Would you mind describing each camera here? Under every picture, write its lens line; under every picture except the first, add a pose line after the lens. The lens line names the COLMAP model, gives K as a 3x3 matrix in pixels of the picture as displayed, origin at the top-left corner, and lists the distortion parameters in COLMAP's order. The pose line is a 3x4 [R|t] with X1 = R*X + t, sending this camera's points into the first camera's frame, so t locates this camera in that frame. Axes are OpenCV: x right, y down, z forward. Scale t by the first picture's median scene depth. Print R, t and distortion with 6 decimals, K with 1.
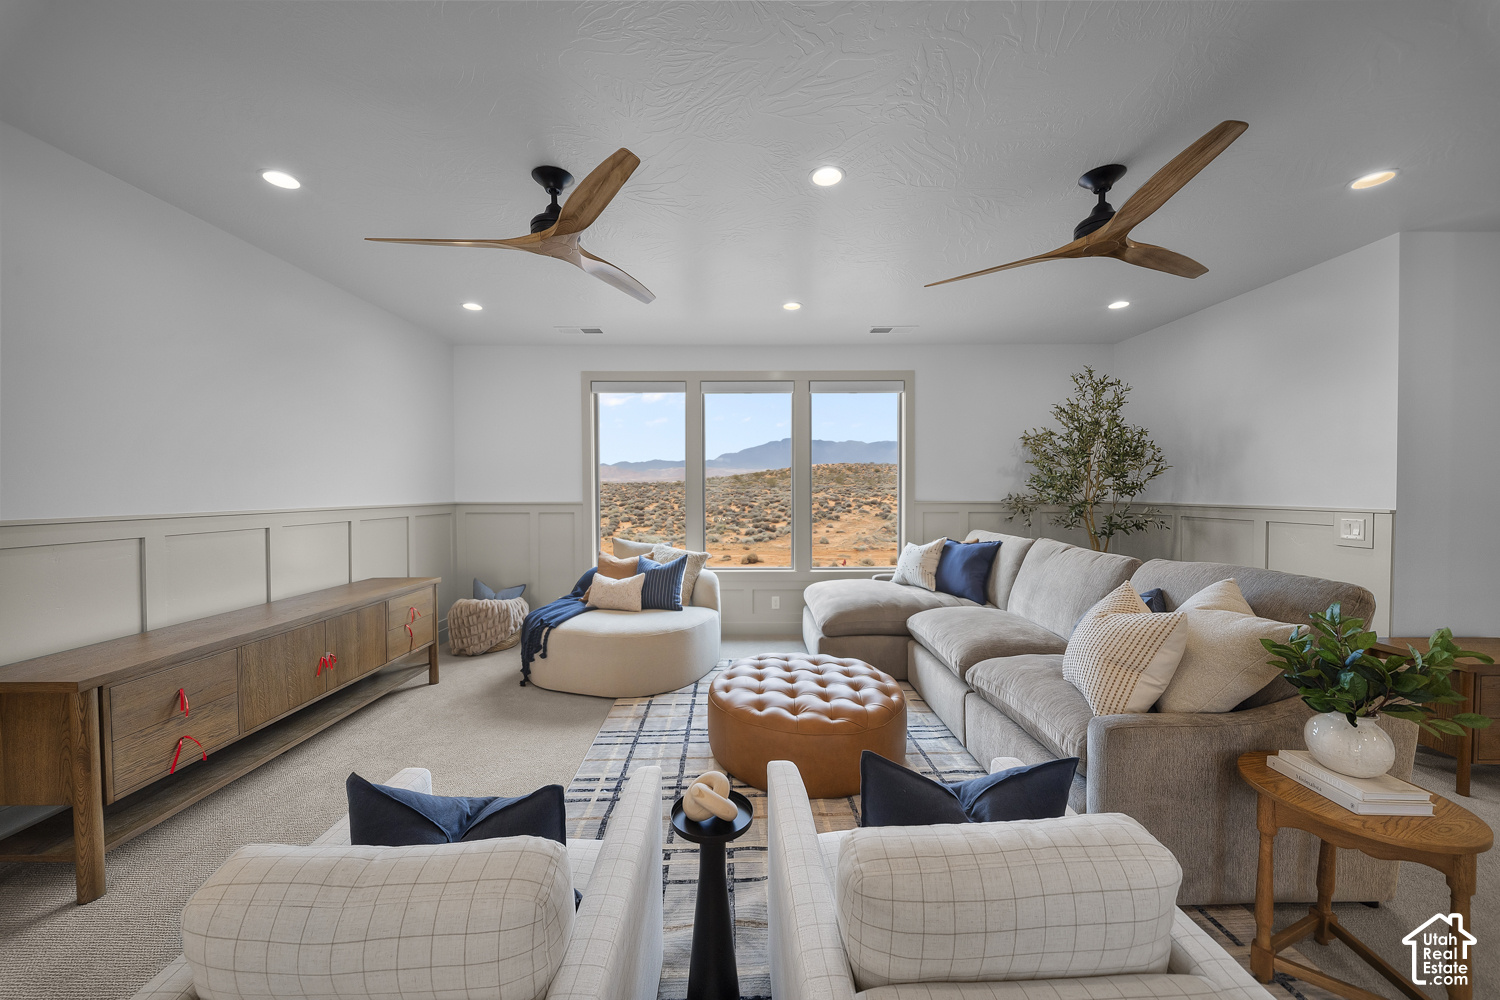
lens RADIAL K [[526.5, 0, 745.5], [0, 526.5, 499.0], [0, 0, 1]] dist [0.000771, -0.000157]
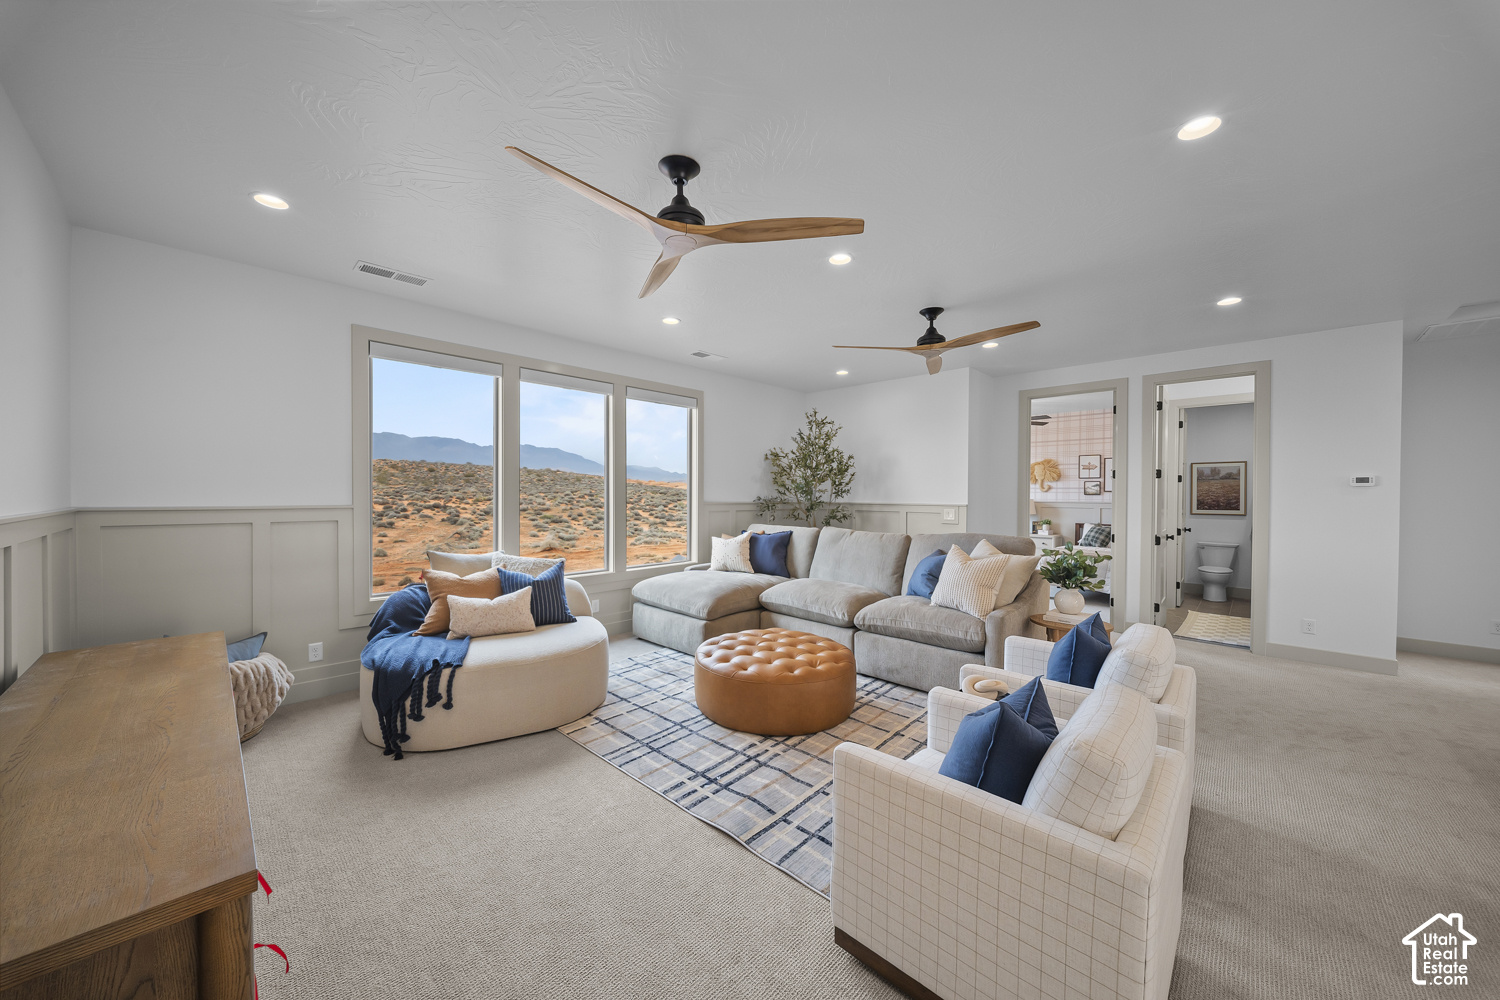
lens RADIAL K [[526.5, 0, 745.5], [0, 526.5, 499.0], [0, 0, 1]] dist [0.000771, -0.000157]
pose [[0.690812, -0.000974, 0.723034, -0.538044], [0.004768, 0.999983, -0.003208, 0.001957], [-0.723019, 0.005663, 0.690805, 0.135533]]
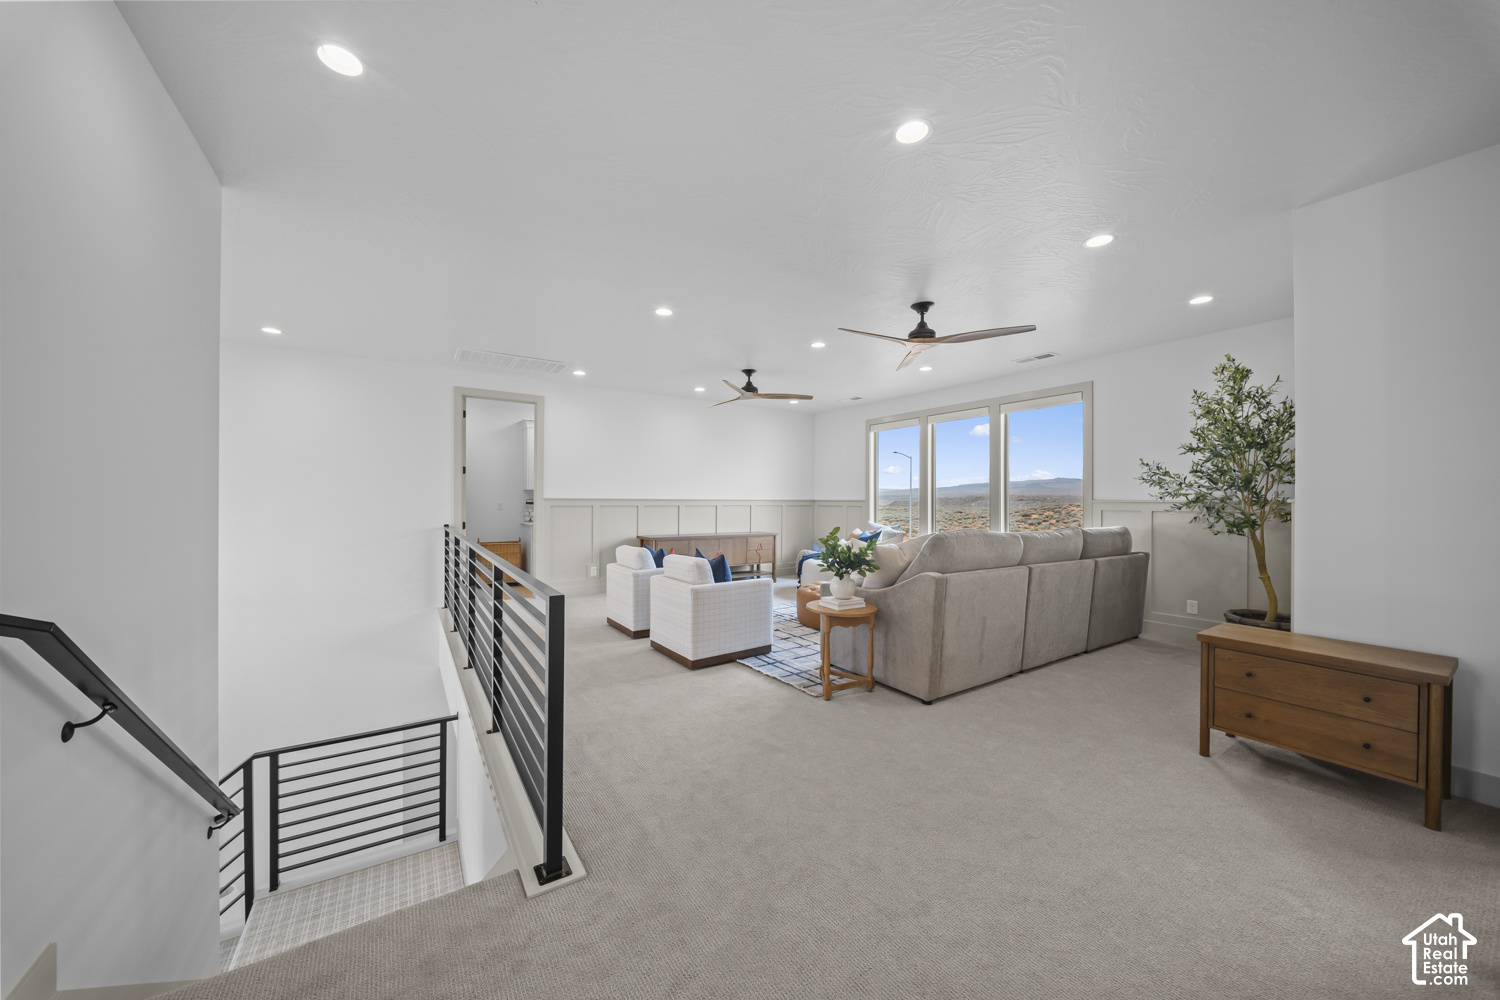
lens RADIAL K [[526.5, 0, 745.5], [0, 526.5, 499.0], [0, 0, 1]] dist [0.000771, -0.000157]
pose [[0.550610, 0.002036, -0.834760, 0.970136], [-0.017279, 0.999811, -0.008959, 0.027385], [0.834584, 0.019357, 0.550541, -0.239710]]
